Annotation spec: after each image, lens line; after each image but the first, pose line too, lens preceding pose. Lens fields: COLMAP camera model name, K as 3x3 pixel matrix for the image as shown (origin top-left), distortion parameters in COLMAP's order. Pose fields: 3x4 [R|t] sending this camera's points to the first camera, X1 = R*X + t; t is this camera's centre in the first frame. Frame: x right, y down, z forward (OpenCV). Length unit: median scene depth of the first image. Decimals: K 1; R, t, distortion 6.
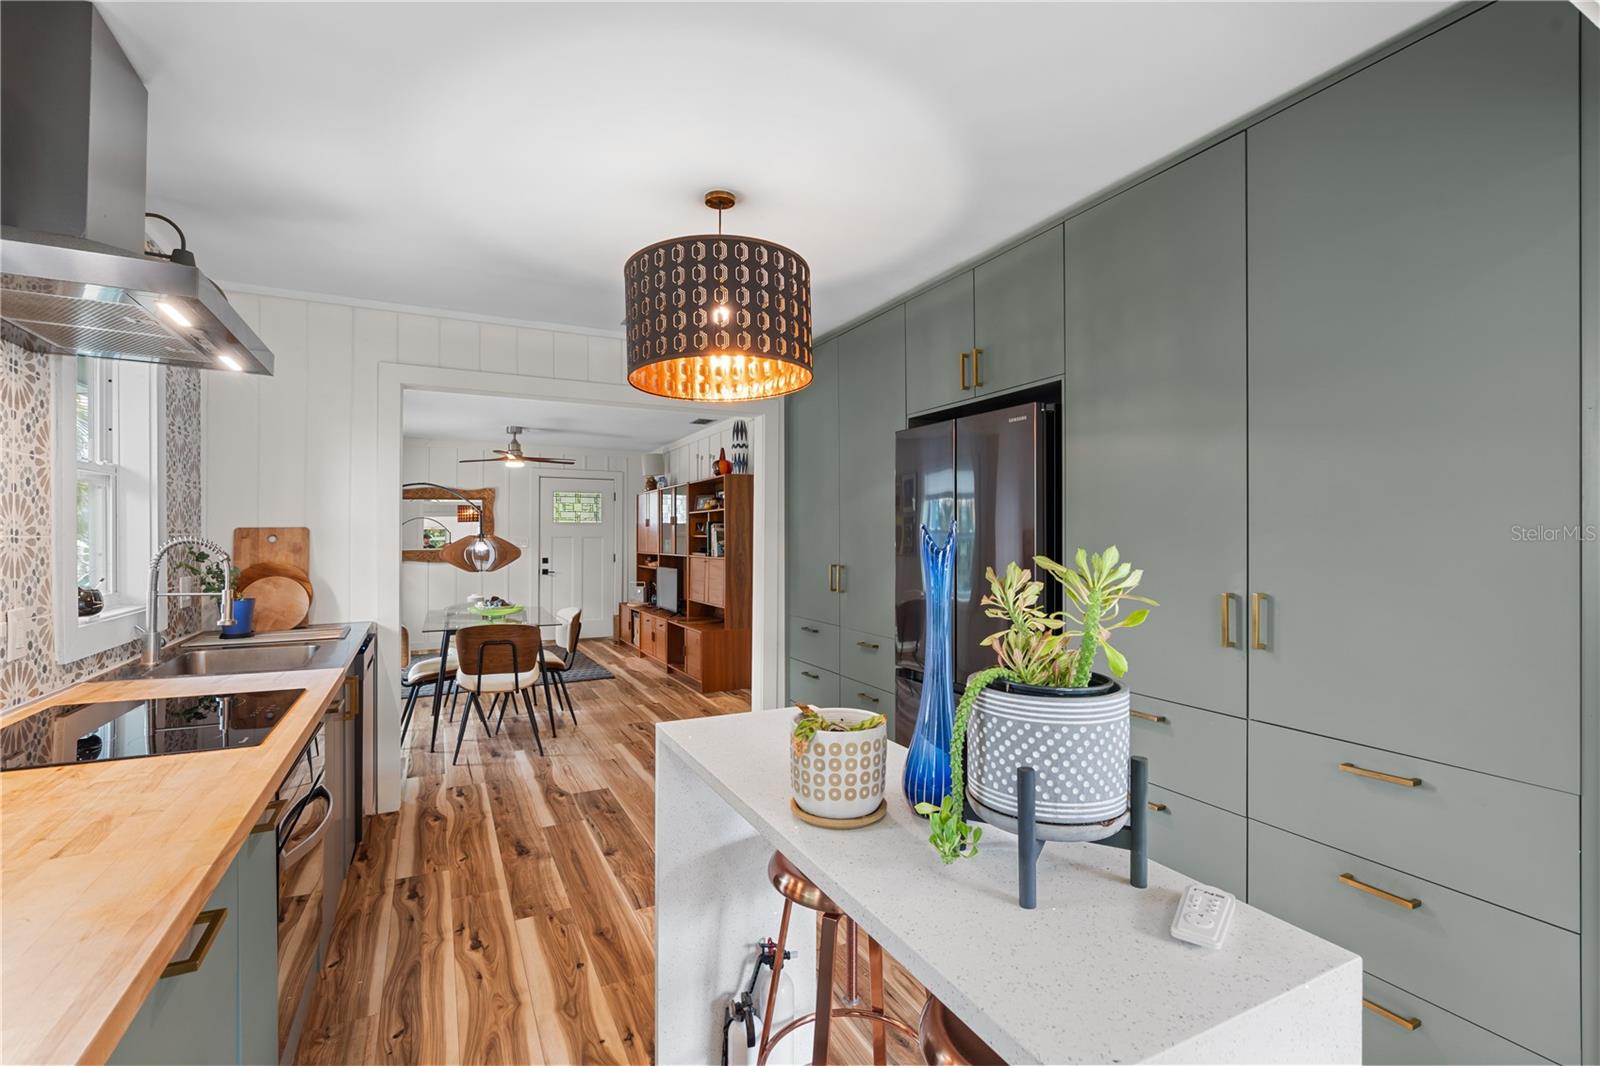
lens RADIAL K [[725.8, 0, 798.9], [0, 725.8, 529.4], [0, 0, 1]] dist [0.000446, 0.000477]
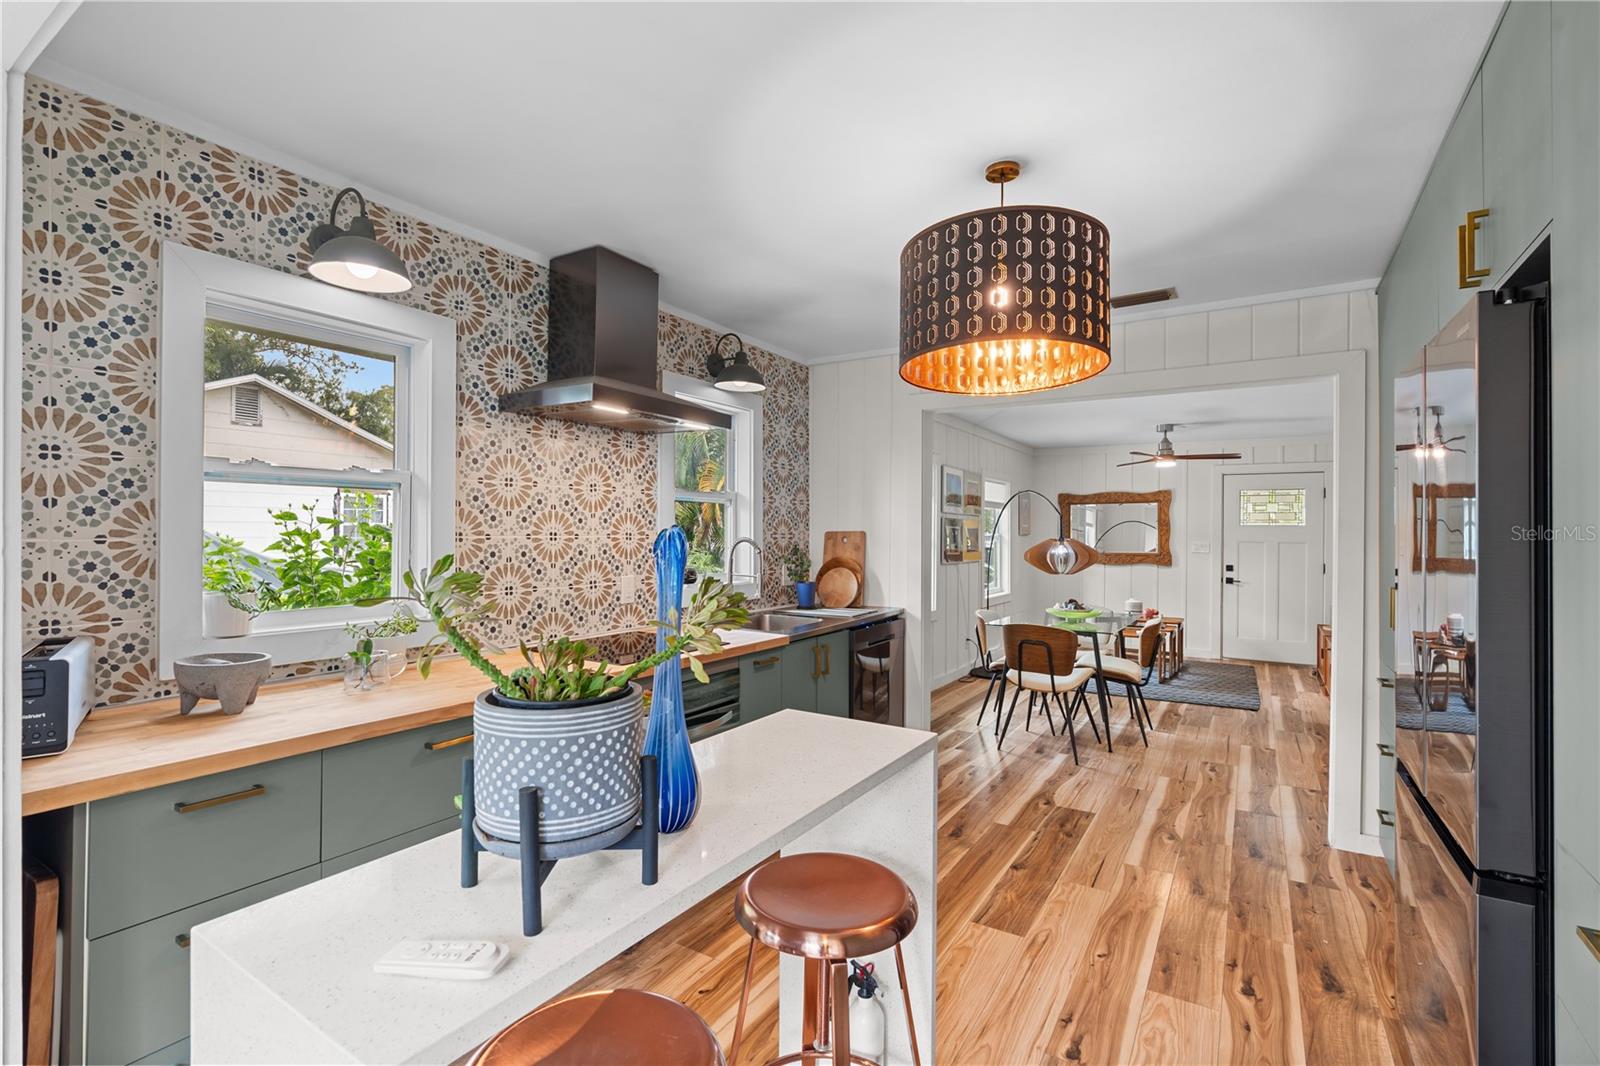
lens RADIAL K [[725.8, 0, 798.9], [0, 725.8, 529.4], [0, 0, 1]] dist [0.000446, 0.000477]
pose [[0.517339, 0.000852, -0.855780, 0.328247], [-0.003639, 0.999993, -0.001204, -0.003849], [0.855773, 0.003737, 0.517338, 0.191572]]
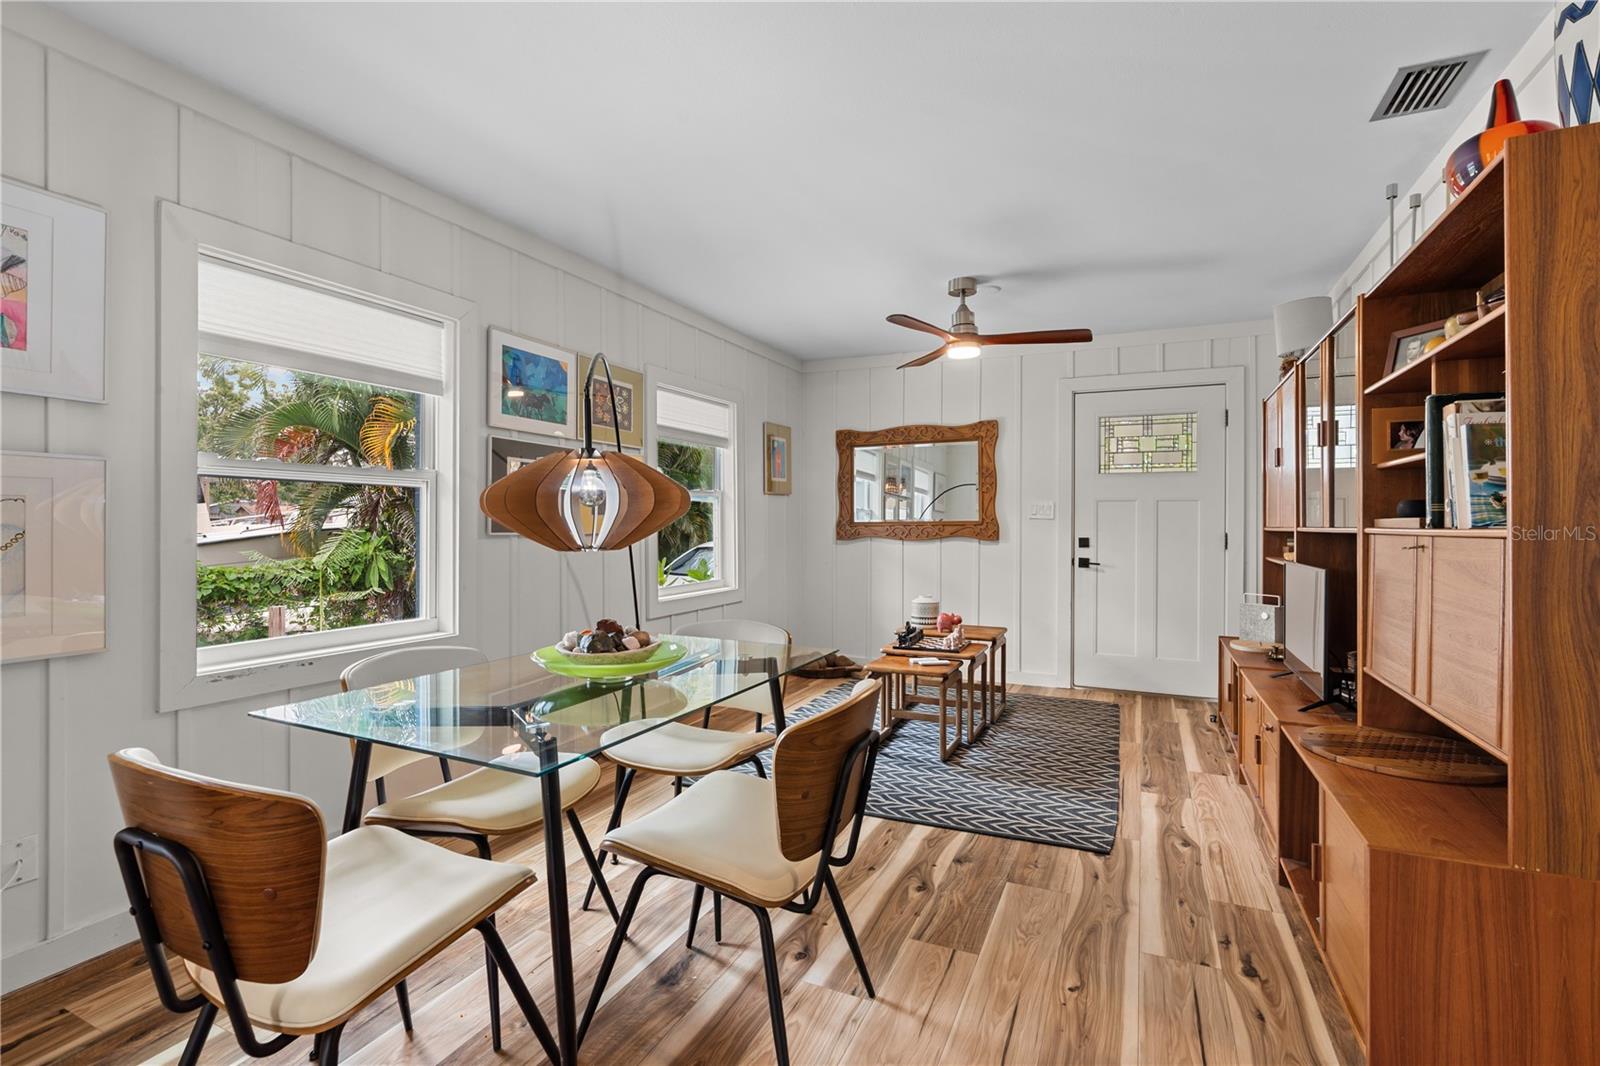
lens RADIAL K [[738.1, 0, 796.7], [0, 738.1, 521.6], [0, 0, 1]] dist [-0.000164, -0.000019]
pose [[0.619889, 0.000489, -0.784690, -0.094556], [0.002651, 0.999993, 0.002717, 0.056970], [0.784685, -0.003764, 0.619883, 1.100215]]
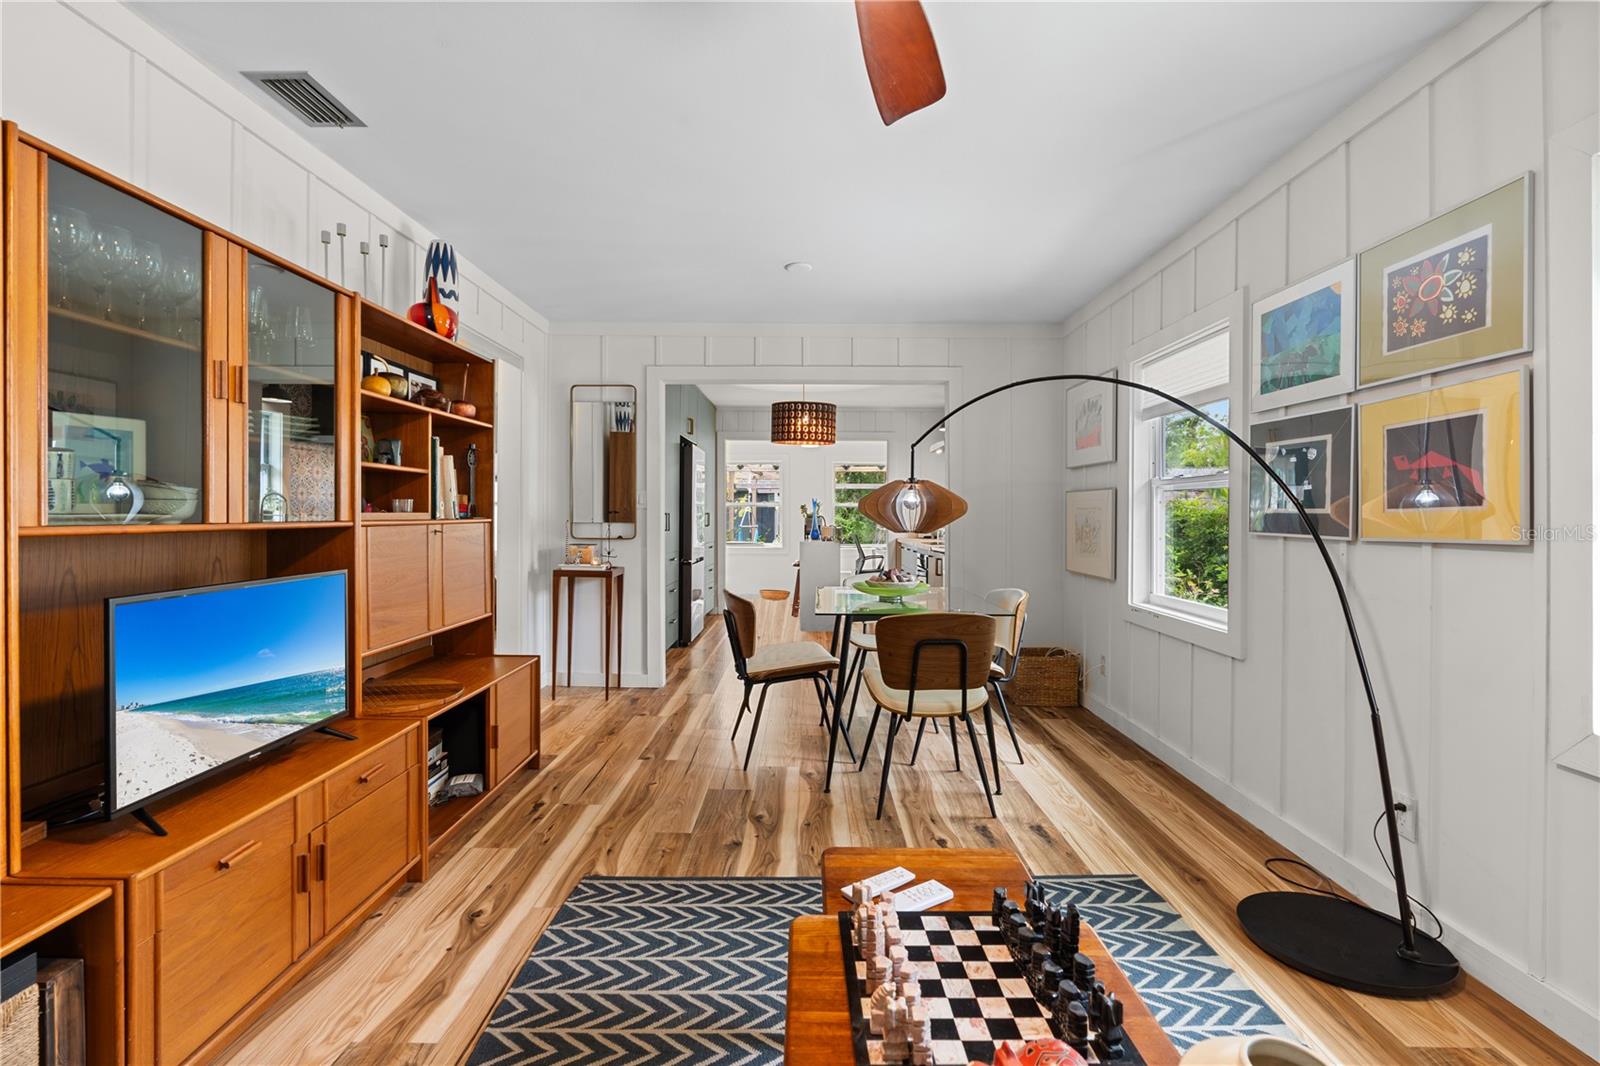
lens RADIAL K [[738.1, 0, 796.7], [0, 738.1, 521.6], [0, 0, 1]] dist [-0.000164, -0.000019]
pose [[-0.888348, -0.006733, 0.459121, -0.860783], [-0.007218, 0.999974, 0.000699, 0.062431], [-0.459113, -0.002693, -0.888374, 2.172227]]
